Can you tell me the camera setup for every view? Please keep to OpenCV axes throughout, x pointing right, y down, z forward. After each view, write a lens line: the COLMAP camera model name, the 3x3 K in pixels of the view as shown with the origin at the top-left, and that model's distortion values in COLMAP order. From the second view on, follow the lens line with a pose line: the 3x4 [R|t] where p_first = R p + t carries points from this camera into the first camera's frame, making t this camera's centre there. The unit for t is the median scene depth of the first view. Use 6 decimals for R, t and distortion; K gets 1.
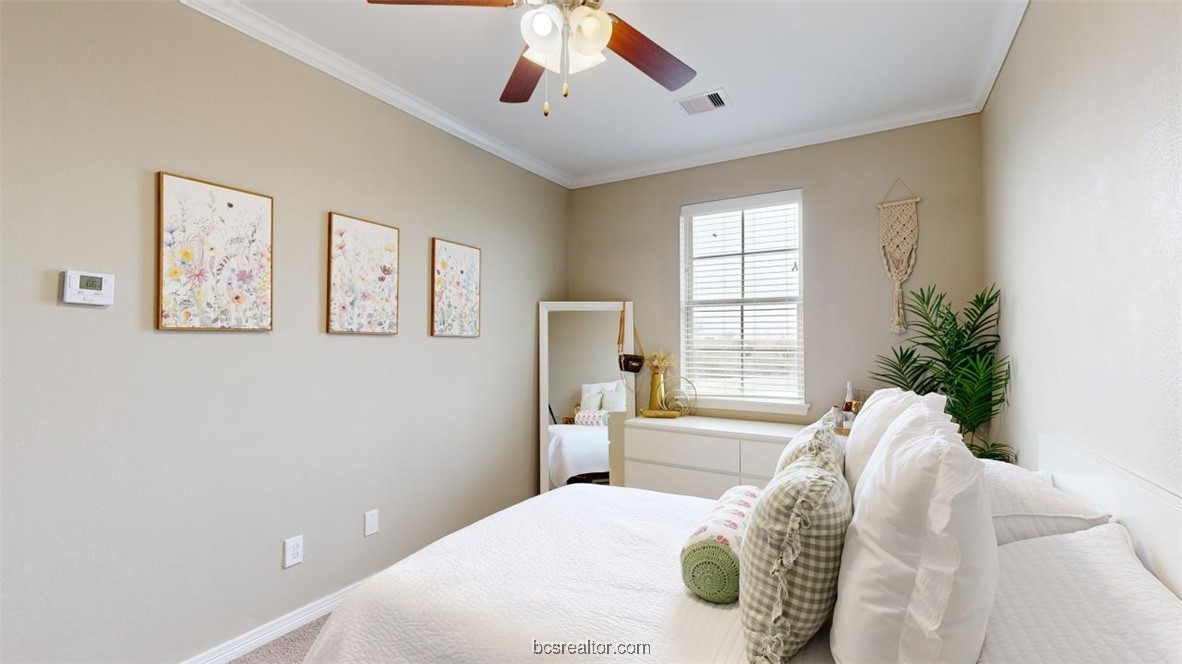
lens RADIAL K [[474.2, 0, 591.0], [0, 474.2, 332.0], [0, 0, 1]] dist [0.007893, 0.000234]
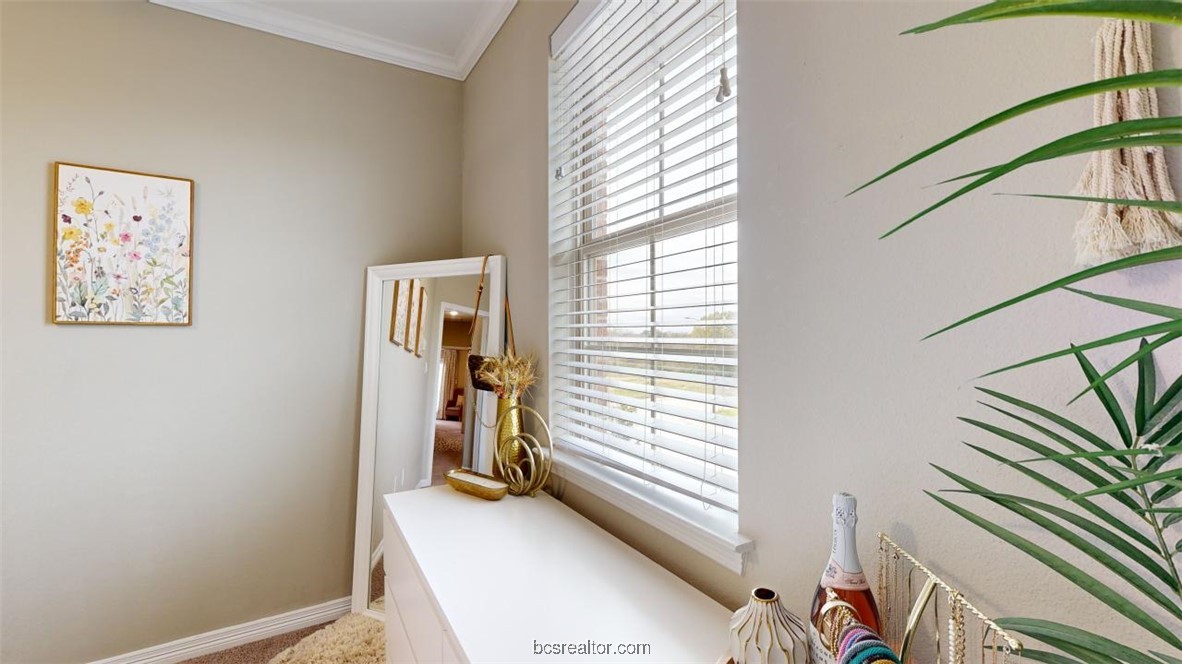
lens RADIAL K [[474.2, 0, 591.0], [0, 474.2, 332.0], [0, 0, 1]] dist [0.007893, 0.000234]
pose [[0.886459, -0.009963, -0.462700, 0.523995], [0.016958, 0.999796, 0.010962, 0.022216], [0.462497, -0.017563, 0.886447, 0.722194]]
